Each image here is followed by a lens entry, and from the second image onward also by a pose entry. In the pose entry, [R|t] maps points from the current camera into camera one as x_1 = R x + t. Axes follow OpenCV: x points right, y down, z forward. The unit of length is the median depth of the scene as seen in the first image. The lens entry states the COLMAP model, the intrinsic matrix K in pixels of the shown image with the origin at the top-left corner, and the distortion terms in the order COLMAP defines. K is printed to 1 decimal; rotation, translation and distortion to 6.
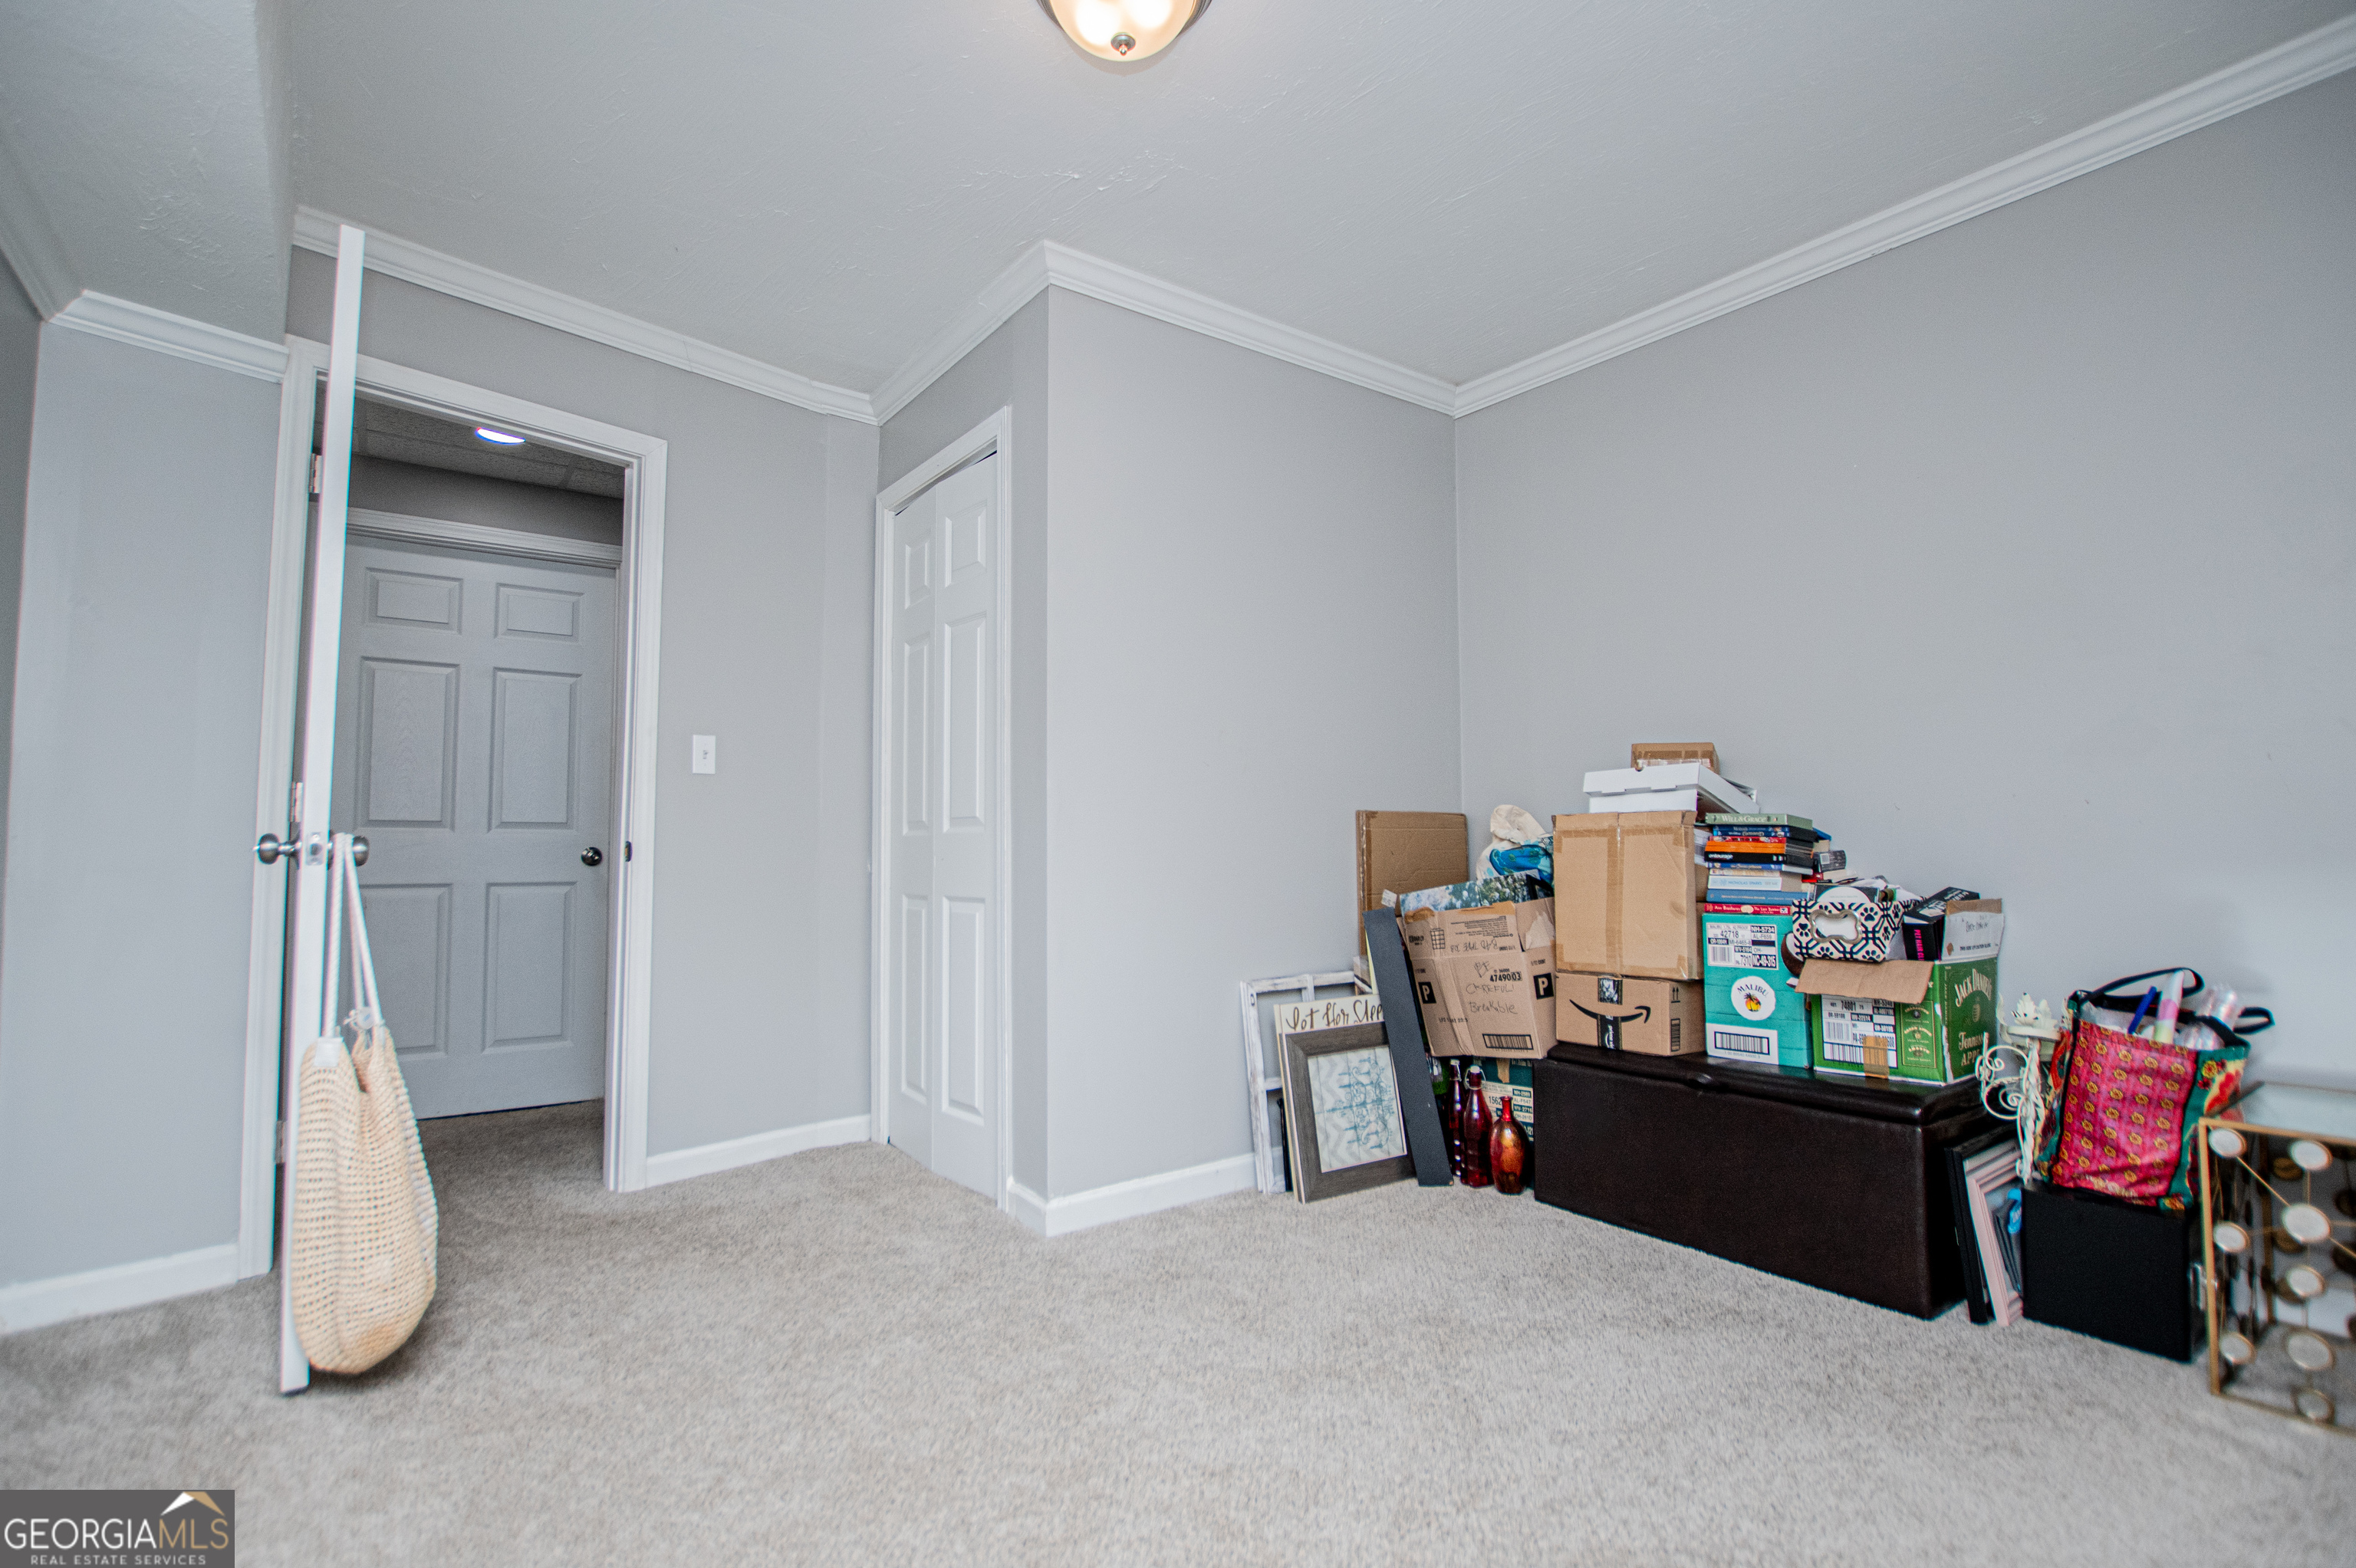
lens RADIAL K [[1046.4, 0, 1174.4], [0, 1046.4, 785.3], [0, 0, 1]] dist [-0.033838, 0.004028]
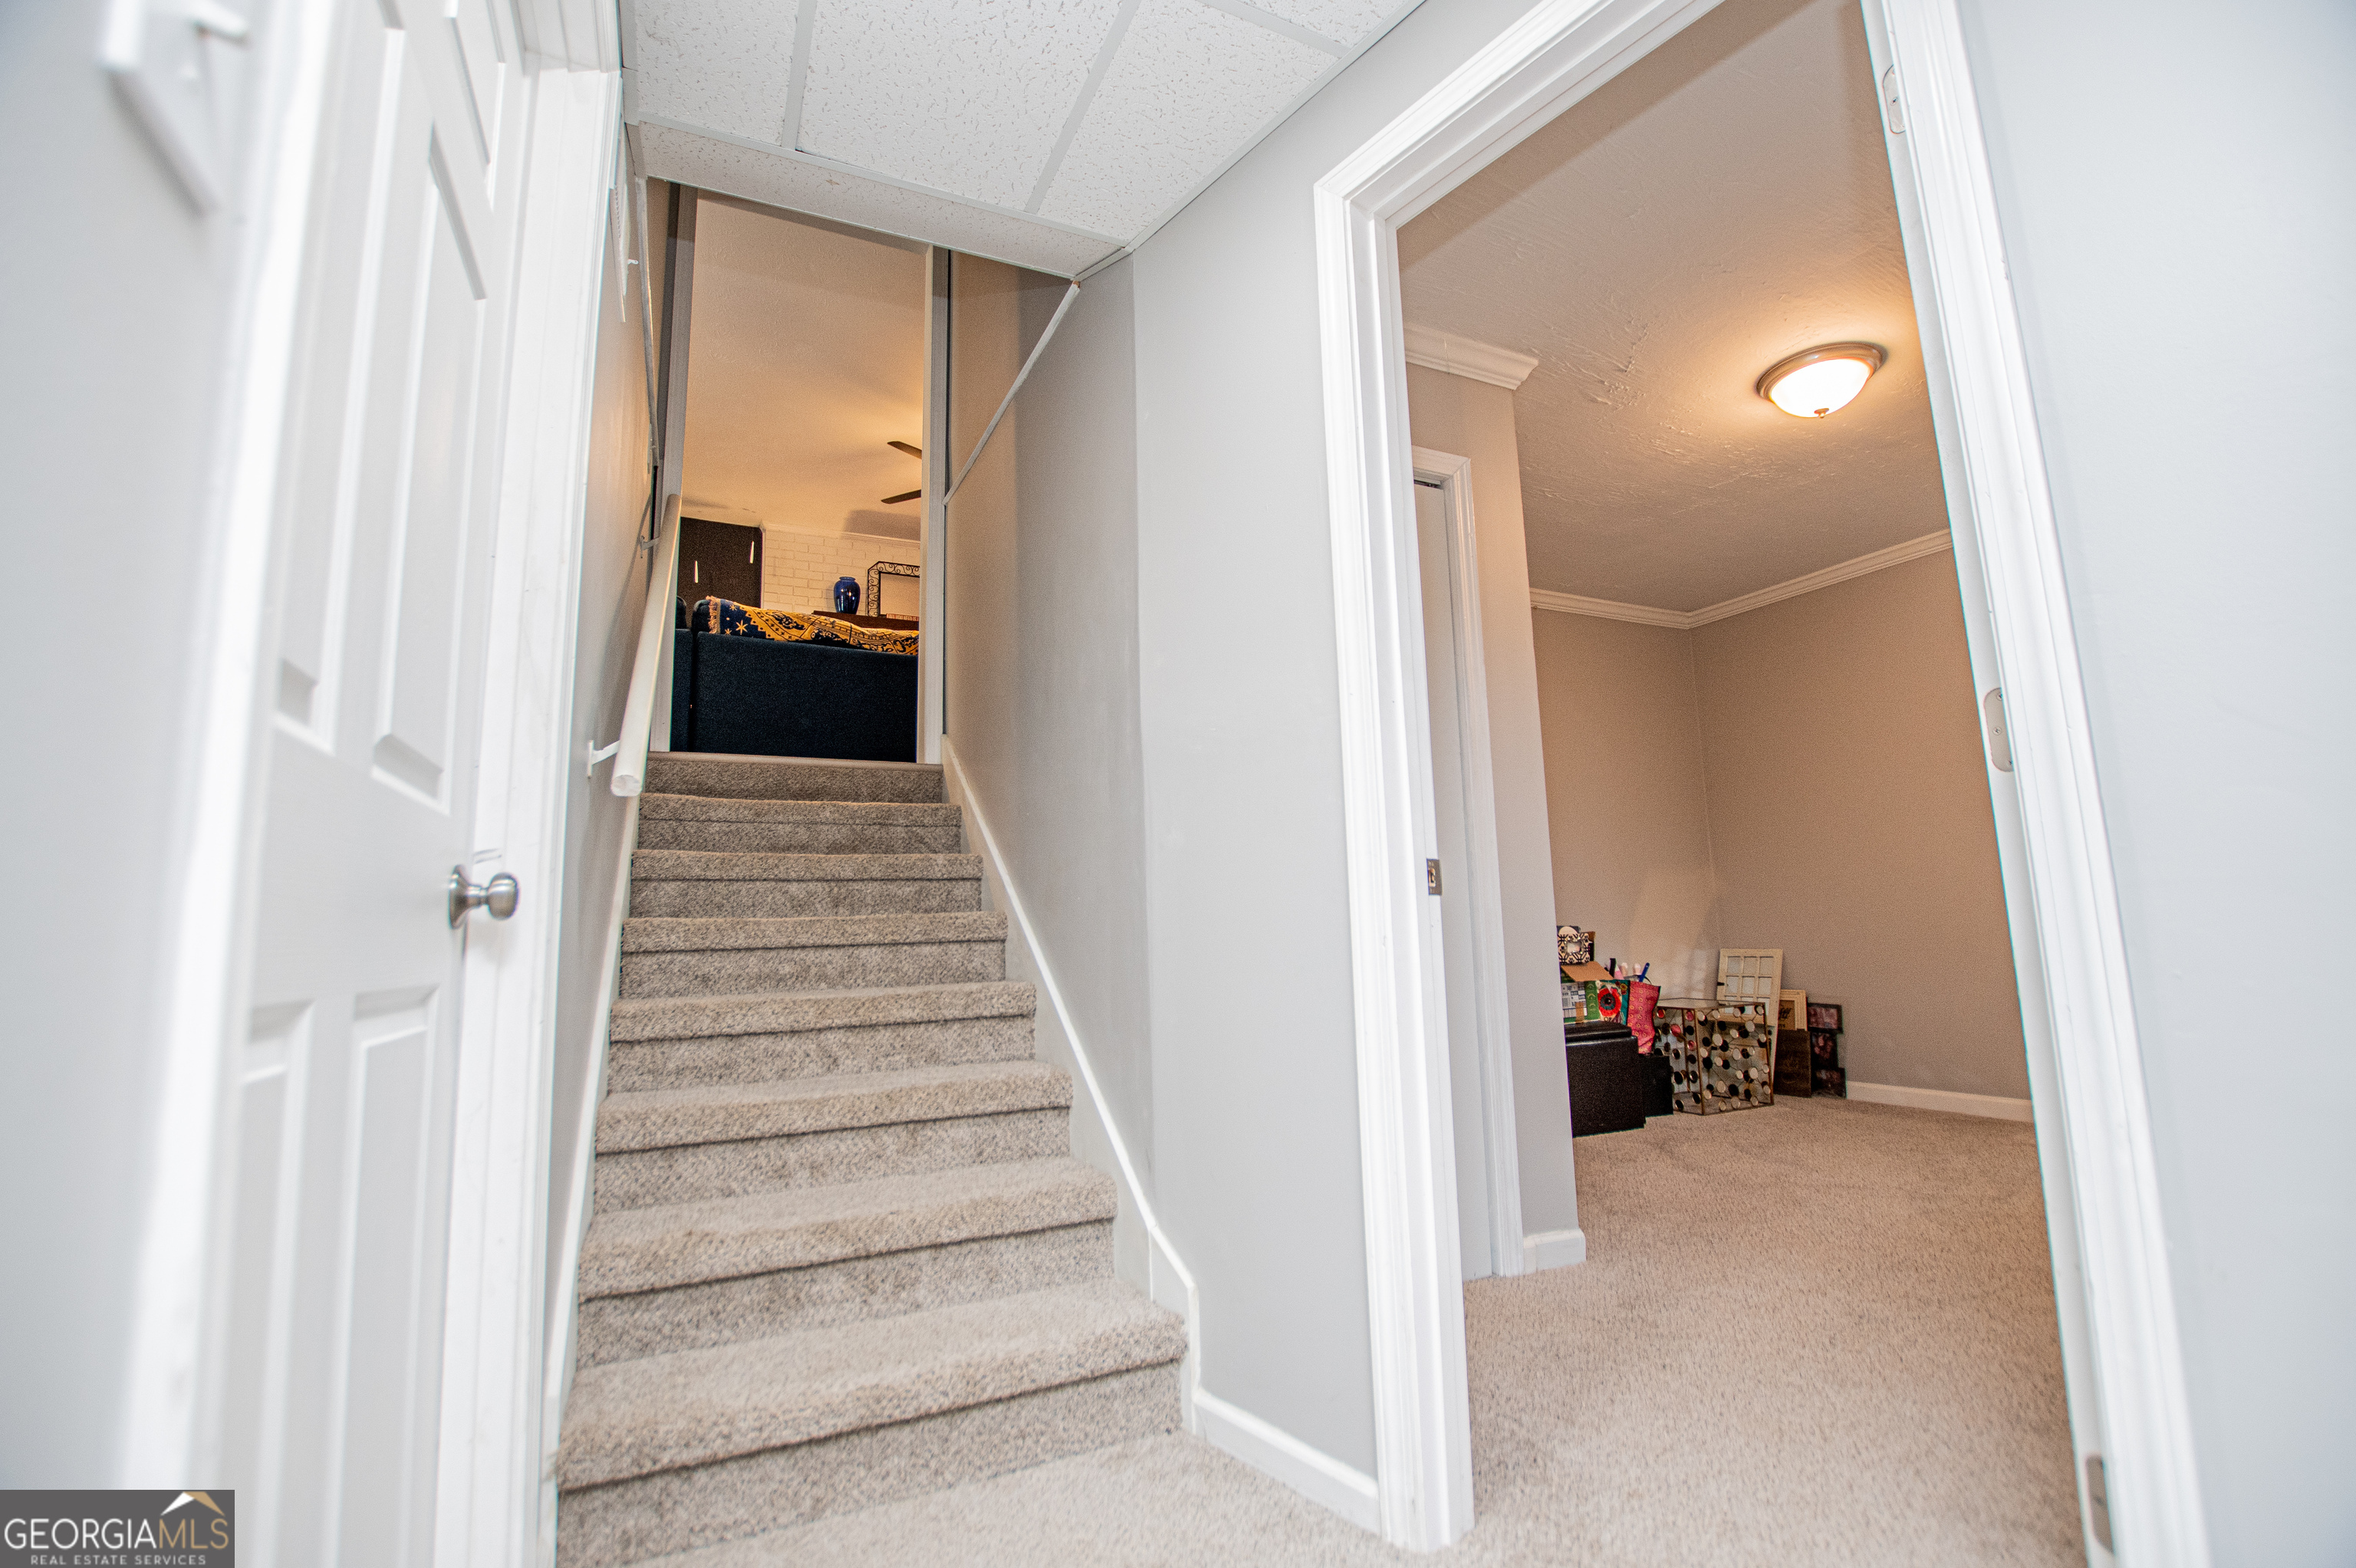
lens RADIAL K [[1046.4, 0, 1181.9], [0, 1046.4, 777.7], [0, 0, 1]] dist [-0.033838, 0.004028]
pose [[0.223225, 0.135630, 0.965285, -1.323767], [-0.041001, 0.990703, -0.129720, 0.095297], [-0.973904, -0.010621, 0.226710, 1.151735]]
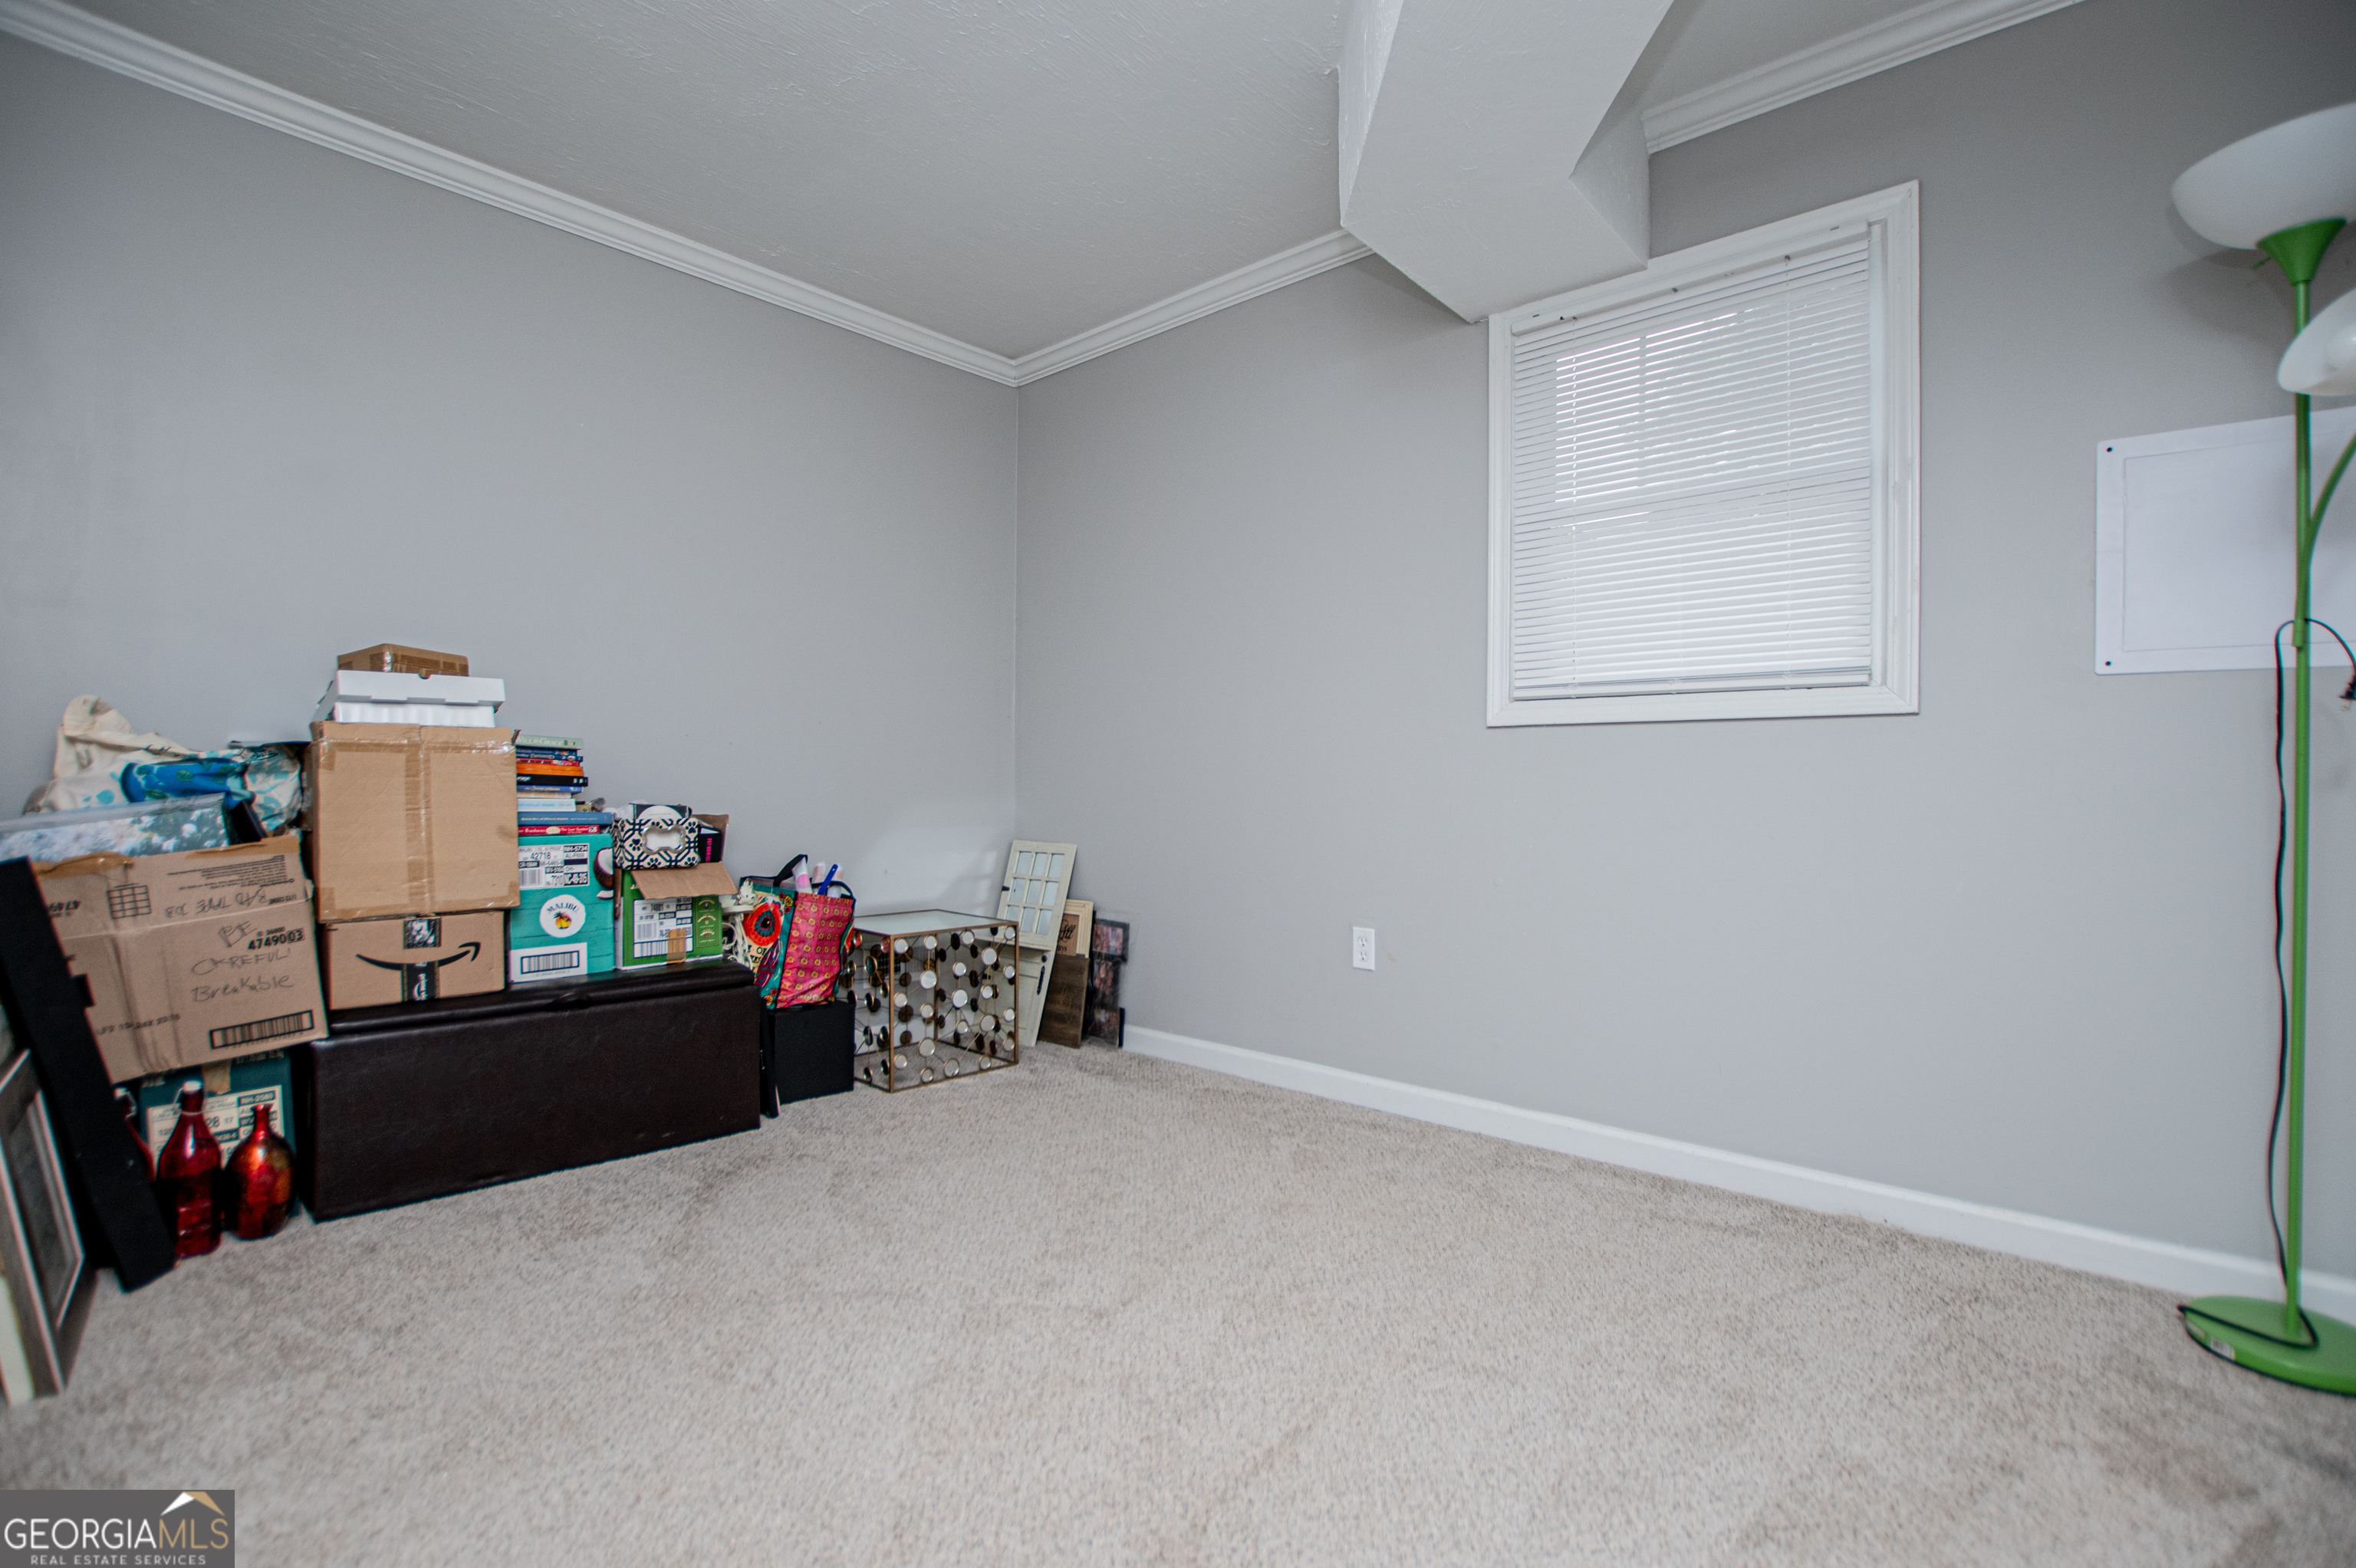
lens RADIAL K [[1040.4, 0, 1173.3], [0, 1040.4, 789.5], [0, 0, 1]] dist [-0.000955, -0.000302]
pose [[-0.143269, 0.002567, 0.989680, -0.539849], [-0.070384, 0.997438, -0.012776, 0.049225], [-0.987178, -0.071488, -0.142721, 0.543808]]
